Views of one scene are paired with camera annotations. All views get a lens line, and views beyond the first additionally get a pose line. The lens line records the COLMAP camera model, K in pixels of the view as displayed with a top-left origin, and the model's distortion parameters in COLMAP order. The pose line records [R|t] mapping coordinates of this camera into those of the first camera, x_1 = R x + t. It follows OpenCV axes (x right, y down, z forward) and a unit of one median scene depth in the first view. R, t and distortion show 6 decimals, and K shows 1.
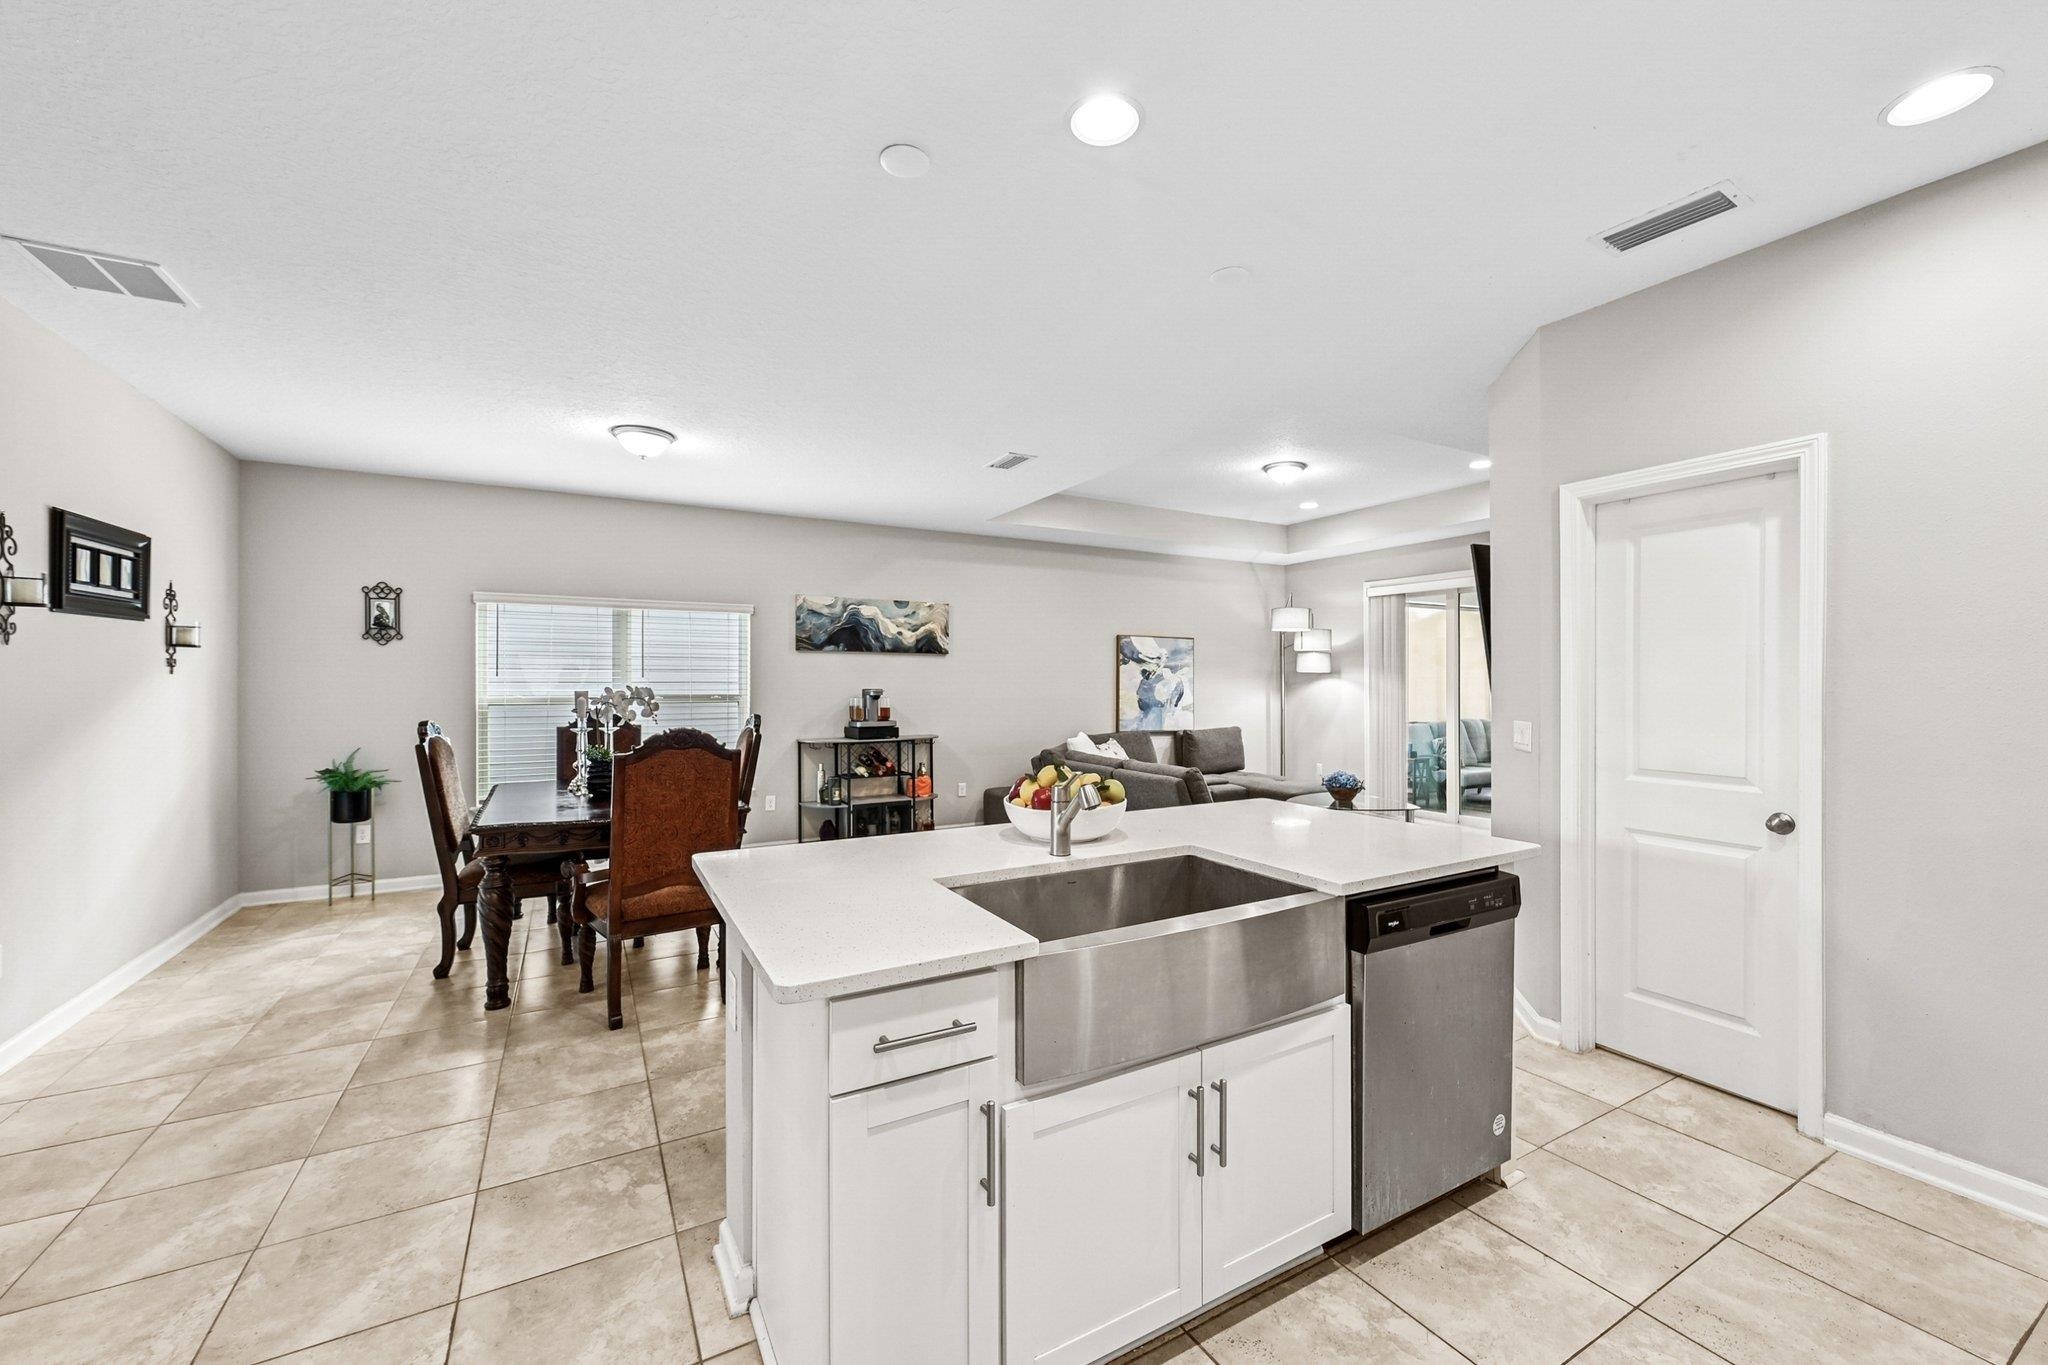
lens RADIAL K [[812.7, 0, 1038.9], [0, 812.7, 670.0], [0, 0, 1]] dist [-0.001497, -0.000426]
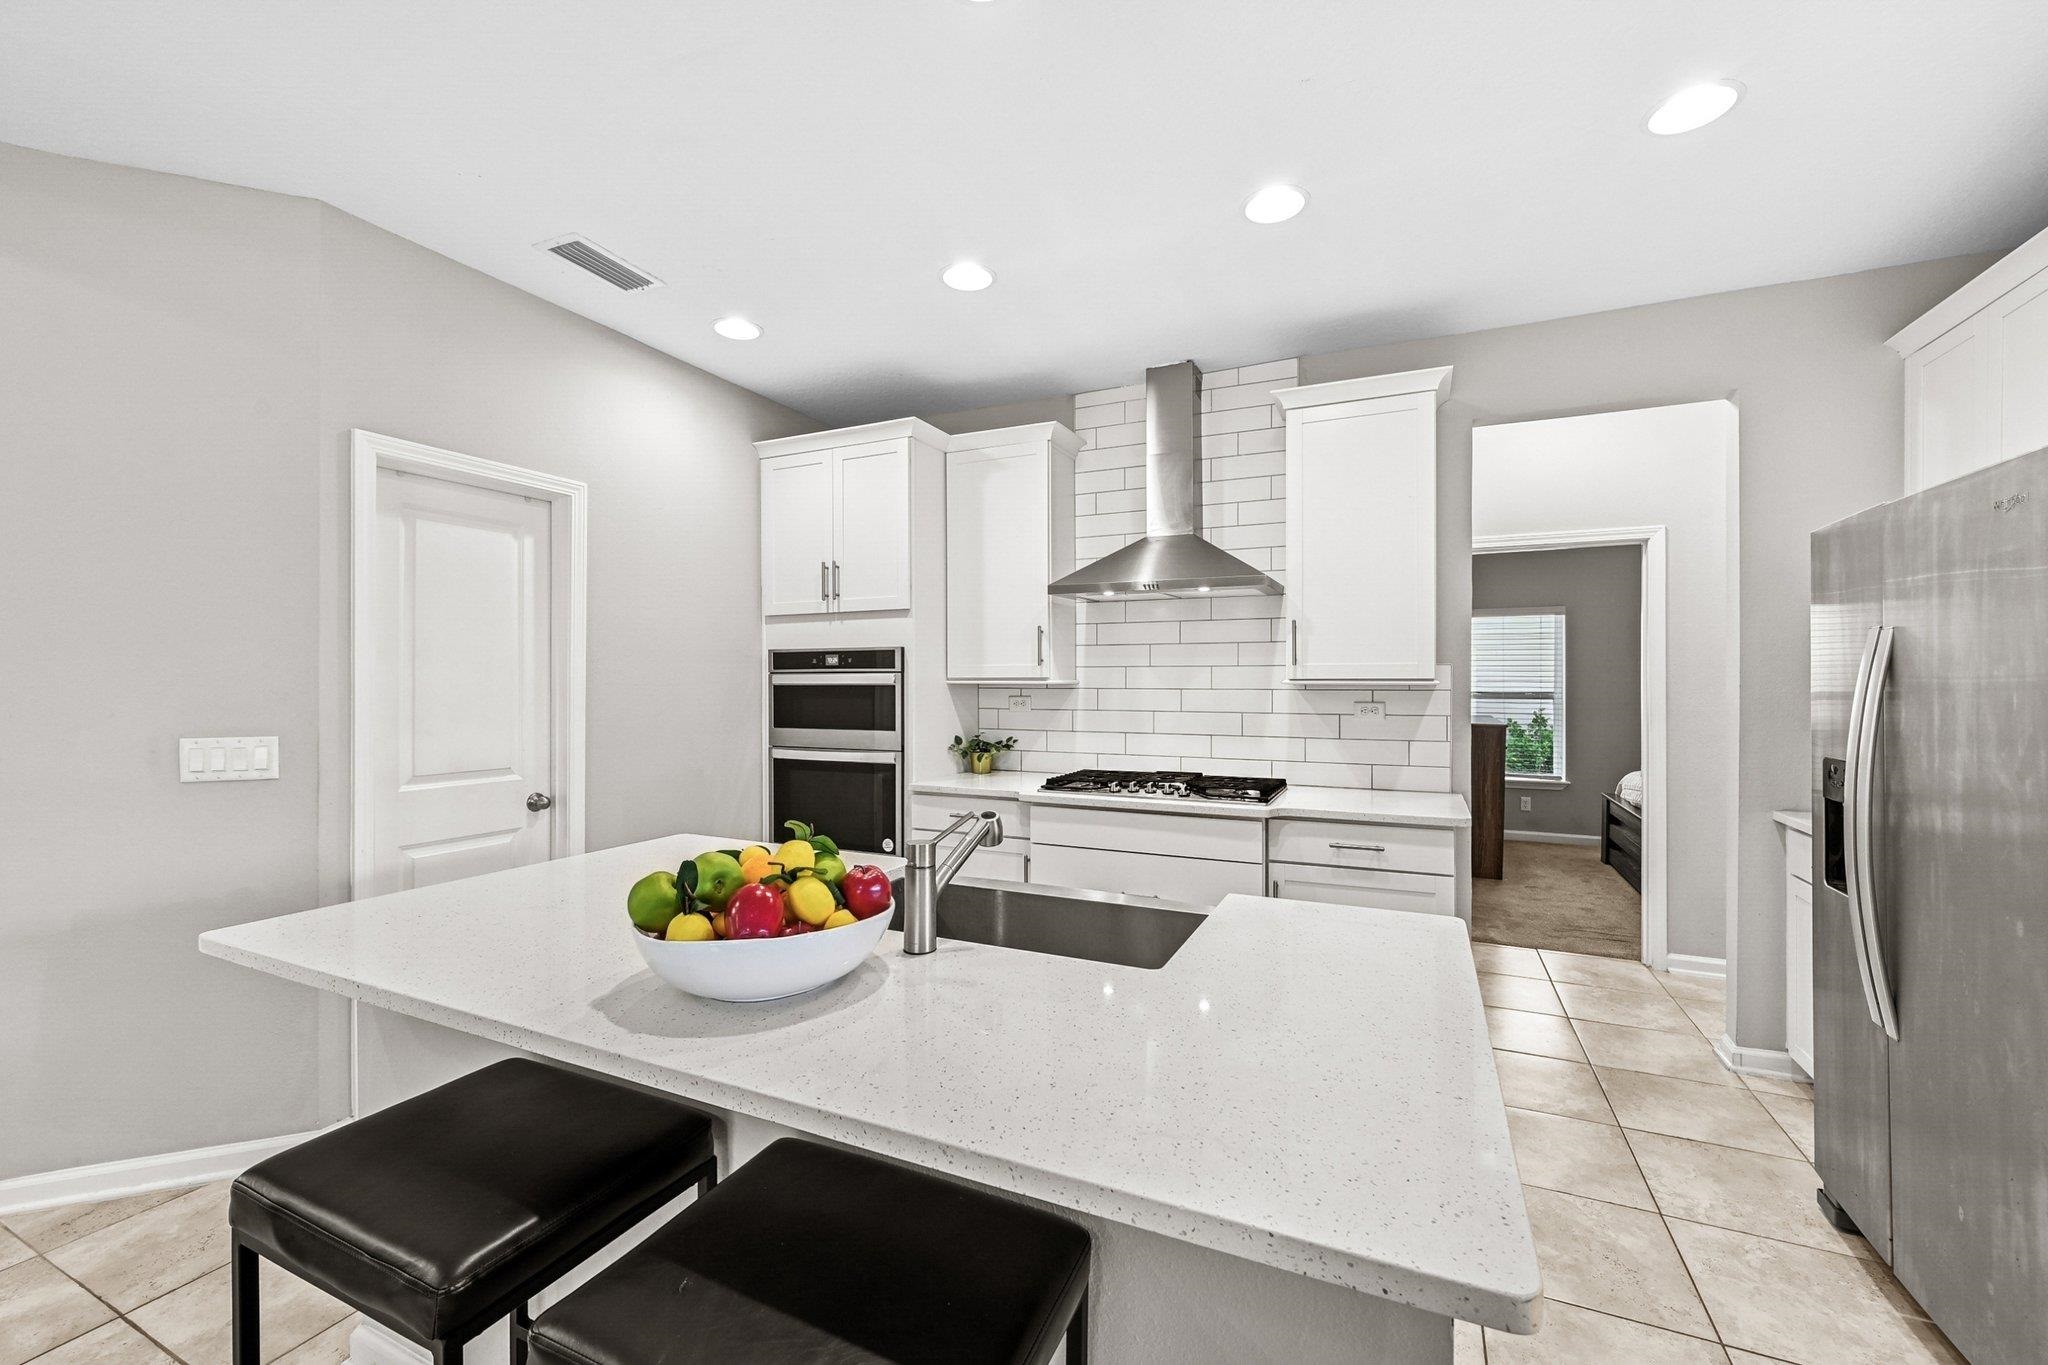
lens RADIAL K [[812.7, 0, 1043.9], [0, 812.7, 677.3], [0, 0, 1]] dist [-0.001497, -0.000426]
pose [[-0.585065, 0.004323, 0.810975, -0.225399], [-0.014303, 0.999775, -0.015648, 0.009133], [-0.810860, -0.020754, -0.584872, 0.541656]]
